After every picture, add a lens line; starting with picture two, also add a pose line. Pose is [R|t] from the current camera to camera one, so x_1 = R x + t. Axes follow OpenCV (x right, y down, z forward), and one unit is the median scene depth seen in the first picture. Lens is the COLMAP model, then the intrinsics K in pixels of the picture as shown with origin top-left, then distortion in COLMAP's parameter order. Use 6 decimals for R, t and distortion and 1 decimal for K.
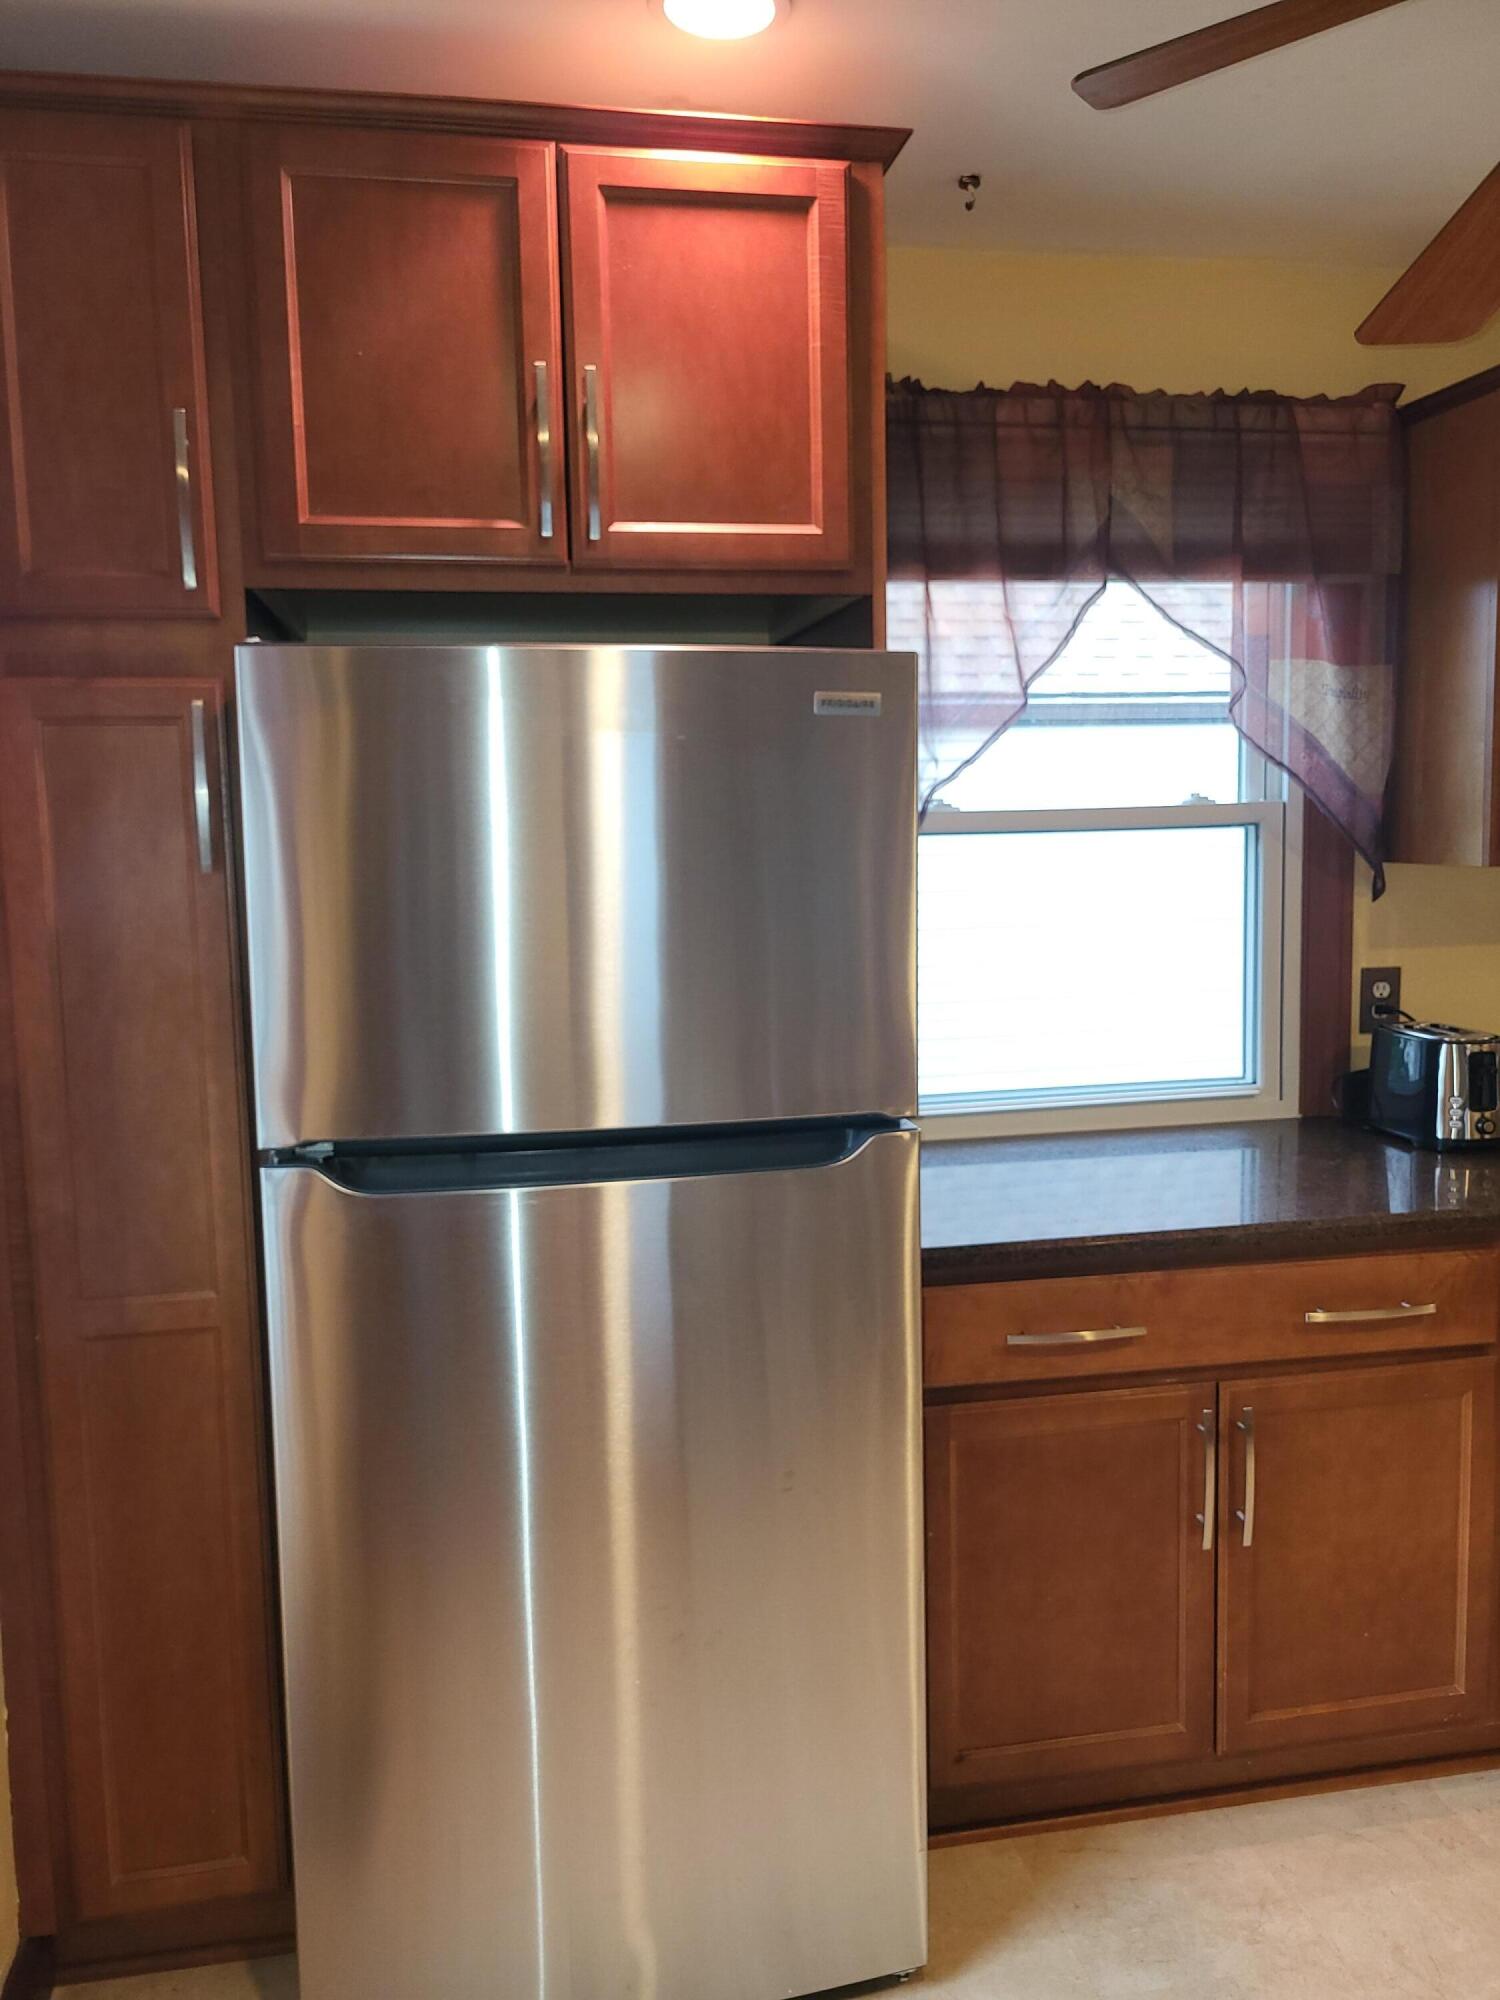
lens RADIAL K [[1526.0, 0, 748.1], [0, 1526.0, 984.4], [0, 0, 1]] dist [0.030212, -0.022711]
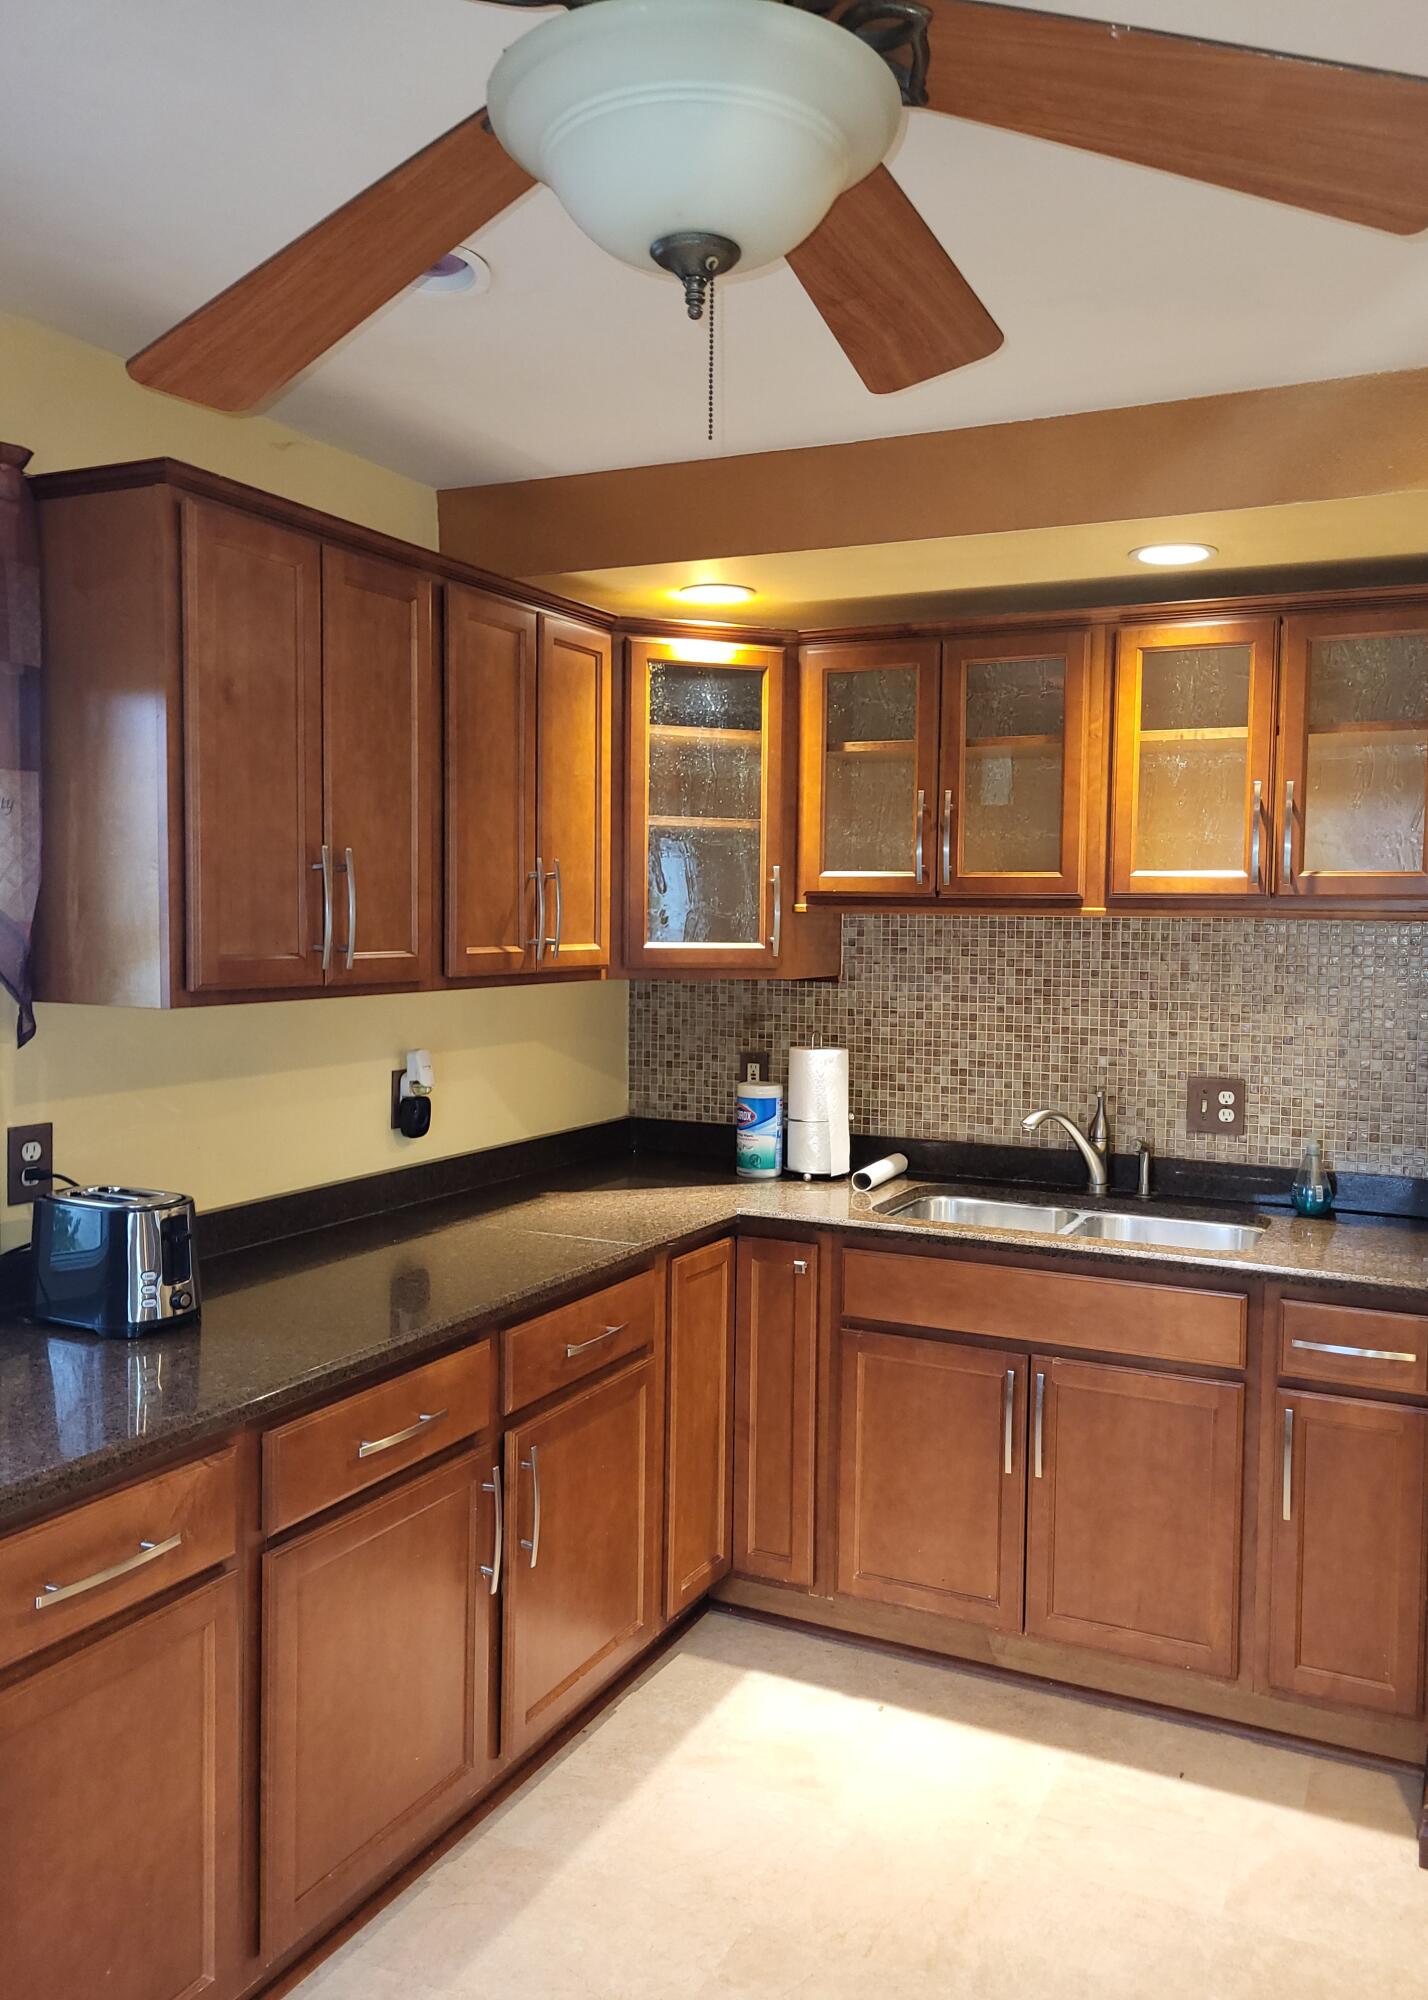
lens RADIAL K [[1534.0, 0, 766.5], [0, 1534.0, 994.4], [0, 0, 1]] dist [0.031201, -0.019223]
pose [[0.589236, -0.012998, 0.807856, -0.038283], [0.063479, 0.997525, -0.030251, -0.035266], [-0.805463, 0.069106, 0.588603, 0.188093]]
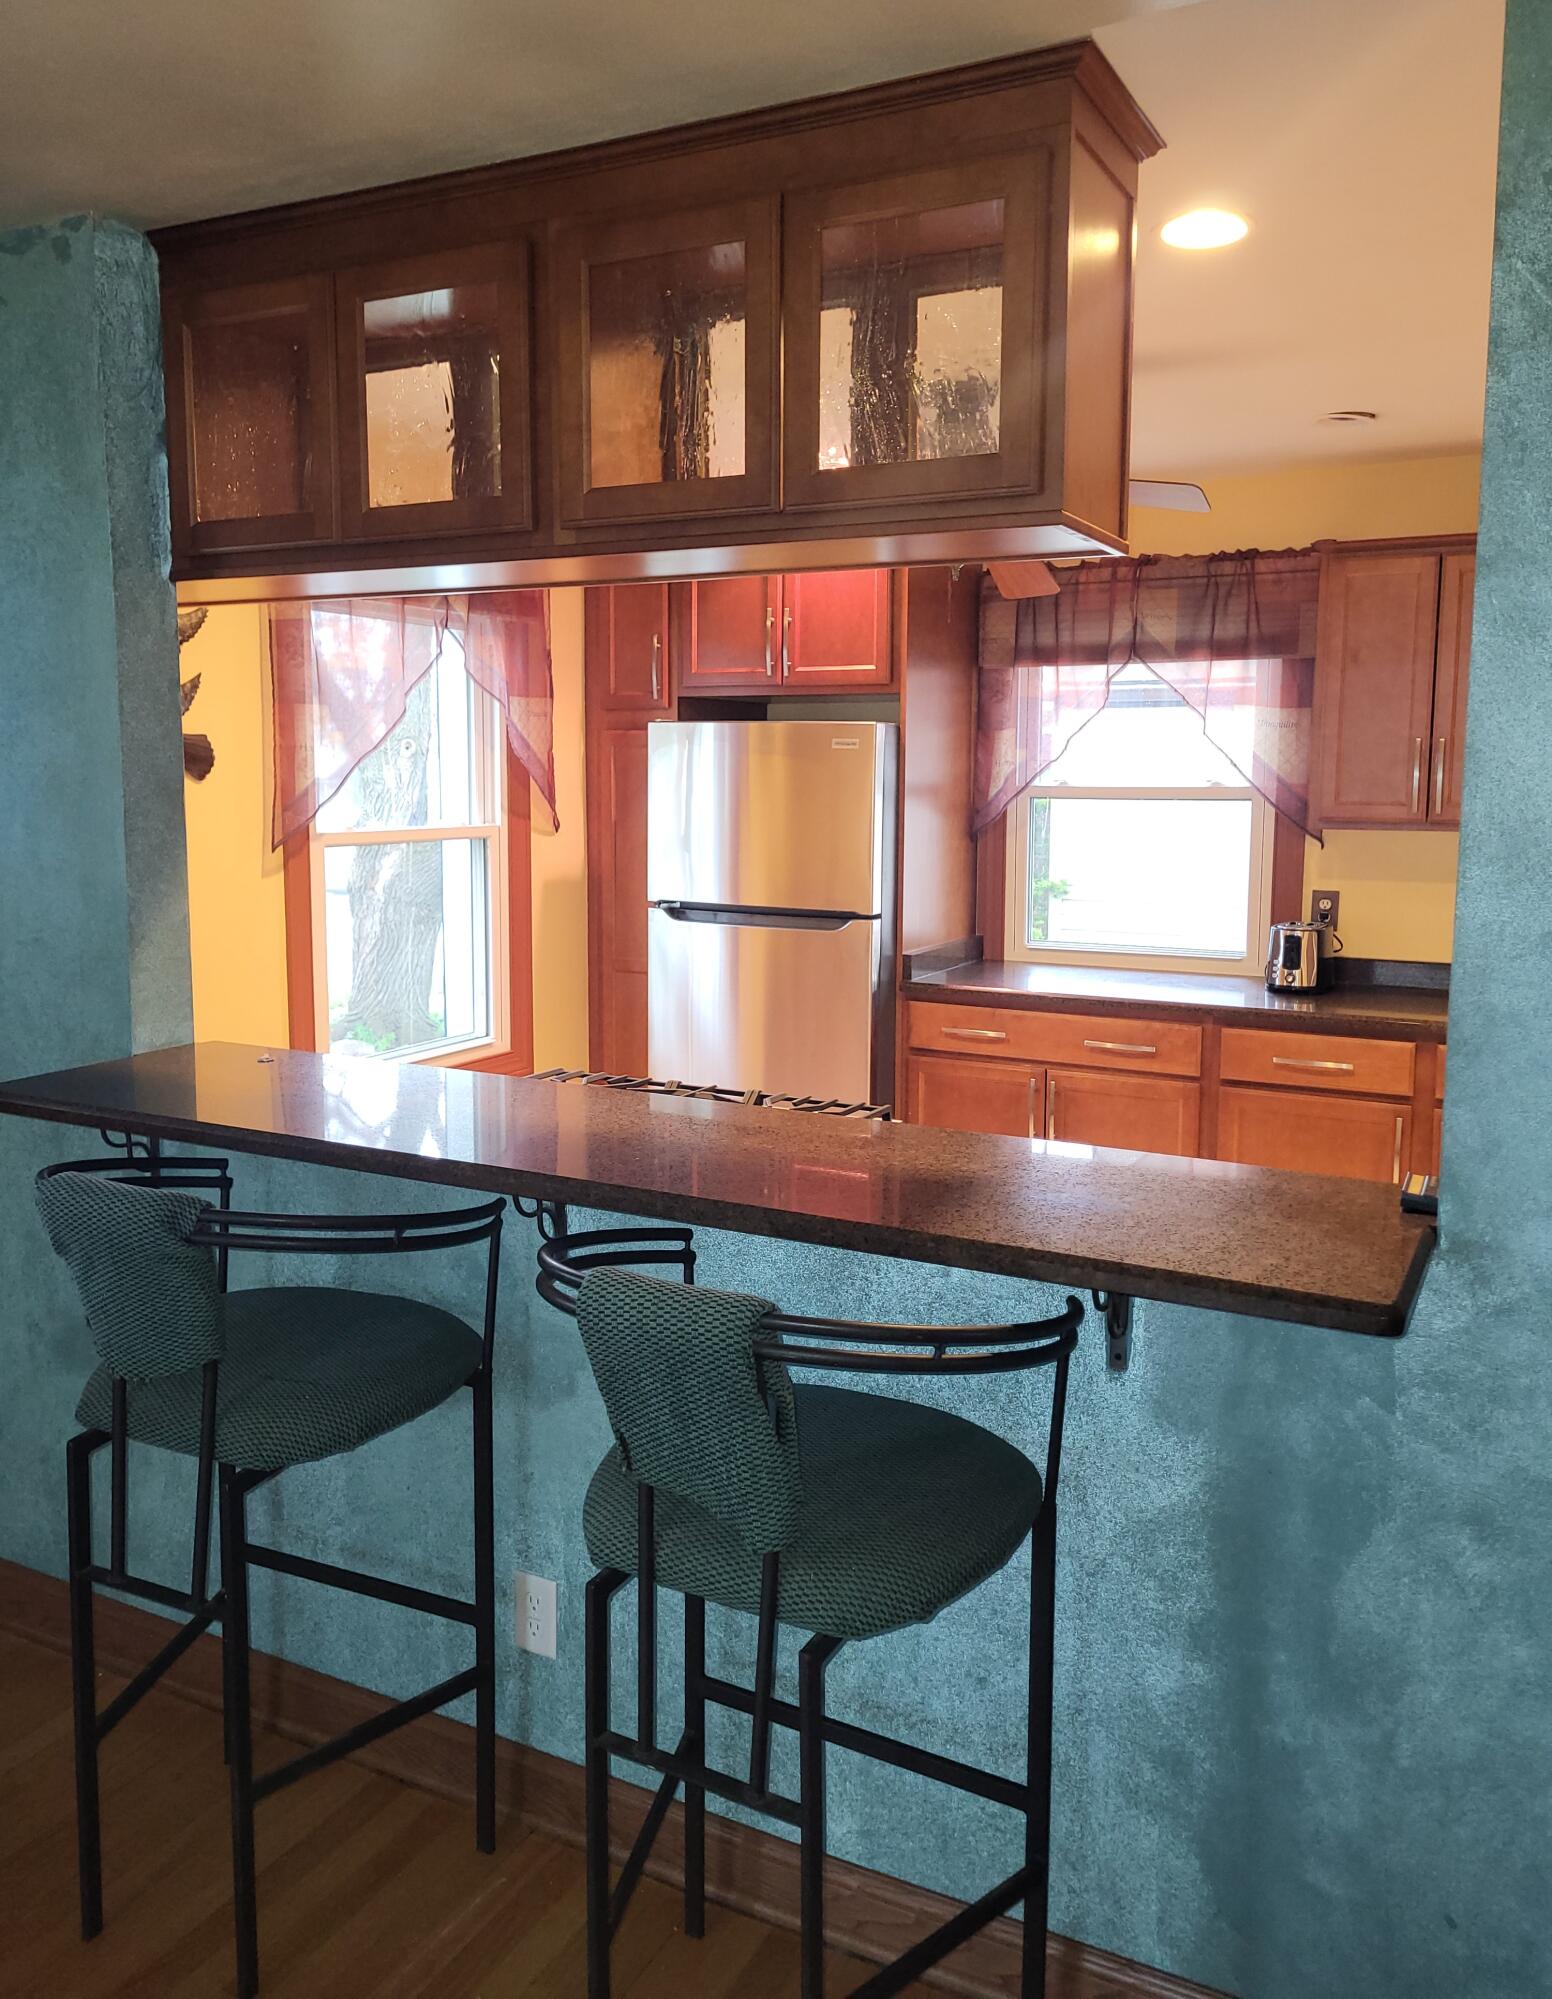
lens RADIAL K [[1553.3, 0, 748.4], [0, 1553.3, 957.6], [0, 0, 1]] dist [0.000201, 0.001766]
pose [[0.774453, 0.103186, -0.624160, 1.095223], [-0.089104, 0.994565, 0.053862, 0.028886], [0.626325, 0.013901, 0.779438, -0.752773]]
